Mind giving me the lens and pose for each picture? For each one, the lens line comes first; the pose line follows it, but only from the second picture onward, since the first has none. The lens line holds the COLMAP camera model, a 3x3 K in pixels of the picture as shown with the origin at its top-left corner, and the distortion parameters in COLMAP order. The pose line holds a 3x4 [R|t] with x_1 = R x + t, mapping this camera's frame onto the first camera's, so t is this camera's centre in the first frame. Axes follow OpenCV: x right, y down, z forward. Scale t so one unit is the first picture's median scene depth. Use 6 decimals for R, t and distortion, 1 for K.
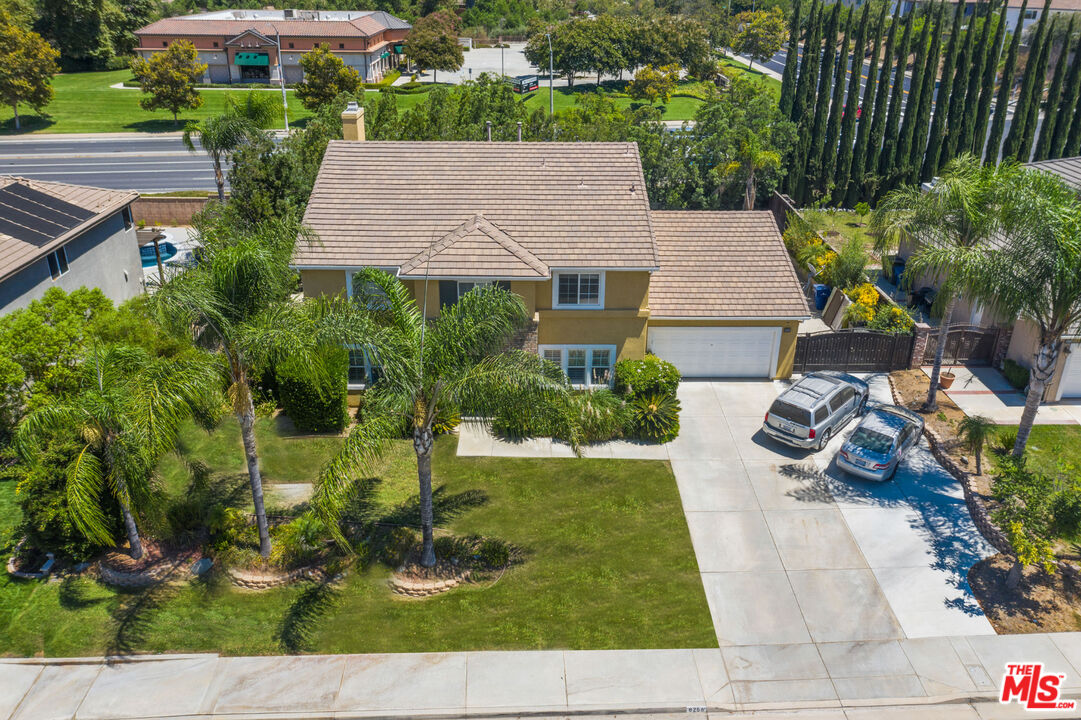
lens RADIAL K [[861.3, 0, 543.3], [0, 861.3, 362.6], [0, 0, 1]] dist [-0.011069, -0.001402]
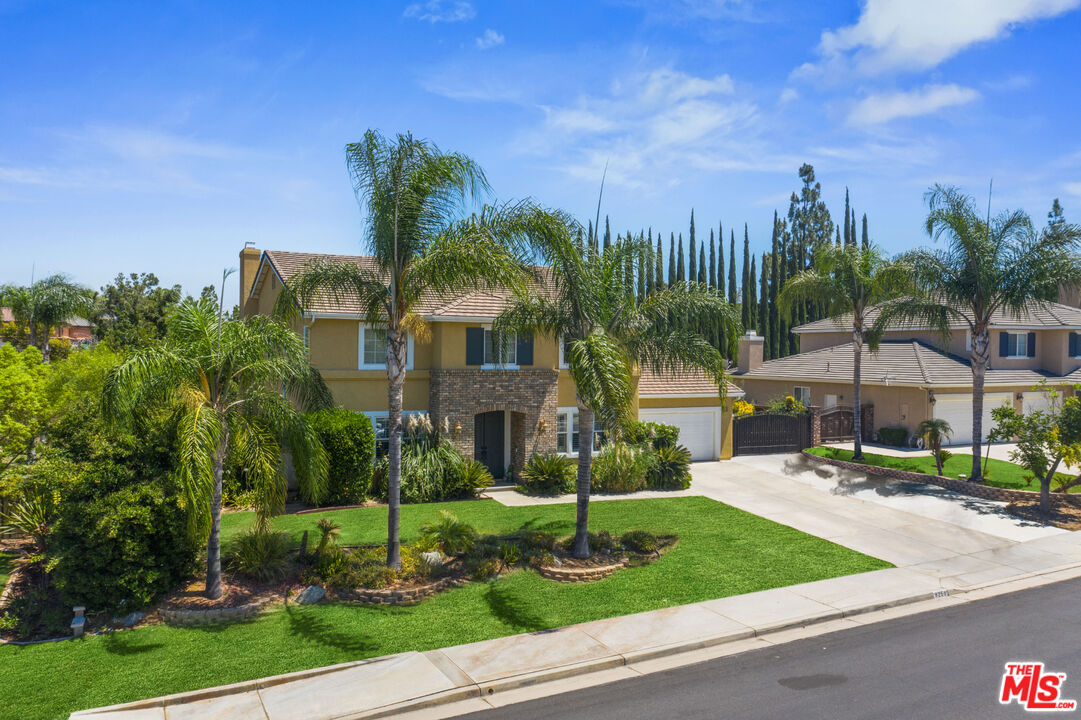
lens RADIAL K [[861.3, 0, 544.1], [0, 861.3, 360.3], [0, 0, 1]] dist [-0.011069, -0.001402]
pose [[0.904196, -0.005869, 0.427077, -0.423765], [0.178688, 0.913394, -0.365762, 0.286703], [-0.387942, 0.407034, 0.826936, 0.169409]]
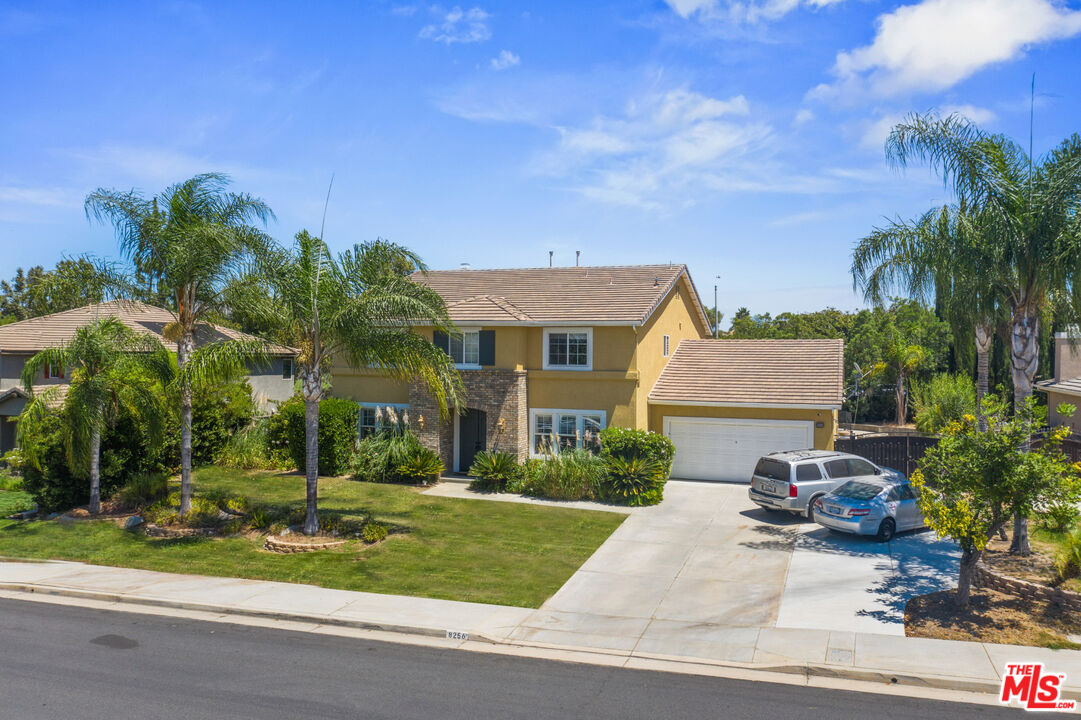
lens RADIAL K [[861.3, 0, 534.4], [0, 861.3, 354.7], [0, 0, 1]] dist [-0.011069, -0.001402]
pose [[0.931031, 0.000768, -0.364939, 0.359278], [-0.154058, 0.907353, -0.391123, 0.308539], [0.330828, 0.420369, 0.844892, 0.140214]]
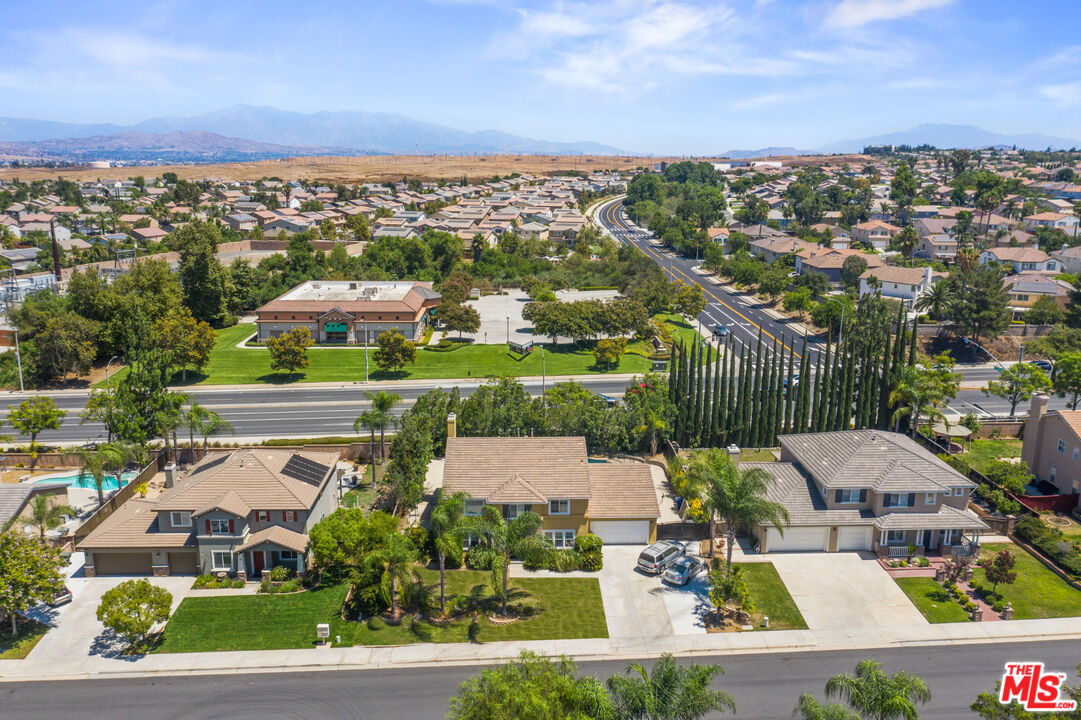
lens RADIAL K [[861.3, 0, 535.6], [0, 861.3, 361.2], [0, 0, 1]] dist [-0.011069, -0.001402]
pose [[0.999943, -0.008459, 0.006499, -0.036233], [0.009601, 0.979164, -0.202846, 0.005053], [-0.004648, 0.202897, 0.979189, -1.411601]]
